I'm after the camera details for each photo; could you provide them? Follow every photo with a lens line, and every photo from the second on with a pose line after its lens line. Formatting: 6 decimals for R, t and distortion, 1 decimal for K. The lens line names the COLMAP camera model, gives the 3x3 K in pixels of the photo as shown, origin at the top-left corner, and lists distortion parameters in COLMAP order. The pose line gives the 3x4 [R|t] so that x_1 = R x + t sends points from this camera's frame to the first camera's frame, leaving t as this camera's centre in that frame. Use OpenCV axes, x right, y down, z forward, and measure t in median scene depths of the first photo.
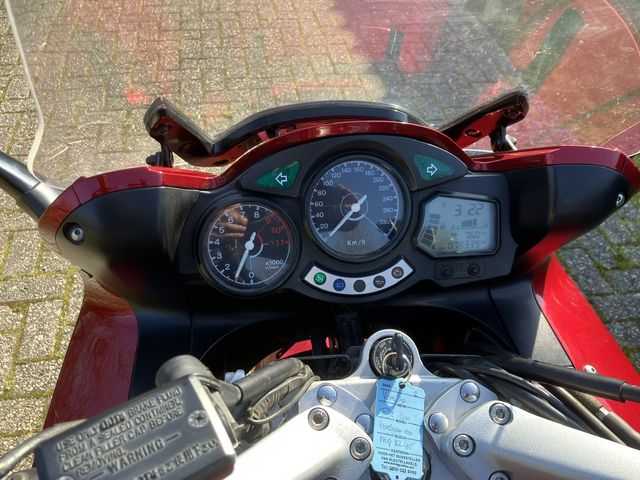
lens RADIAL K [[556.3, 0, 319.5], [0, 556.3, 240.1], [0, 0, 1]] dist [0.014284, 0.002887]
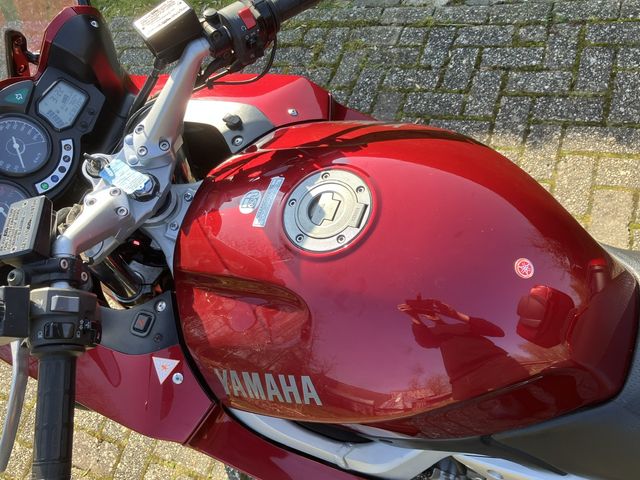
lens RADIAL K [[556.3, 0, 320.4], [0, 556.3, 239.6], [0, 0, 1]] dist [0.014284, 0.002887]
pose [[0.449128, -0.860158, 0.241686, -0.173095], [0.831043, 0.501510, 0.240531, 0.438875], [-0.328103, 0.092822, 0.940071, -0.864397]]
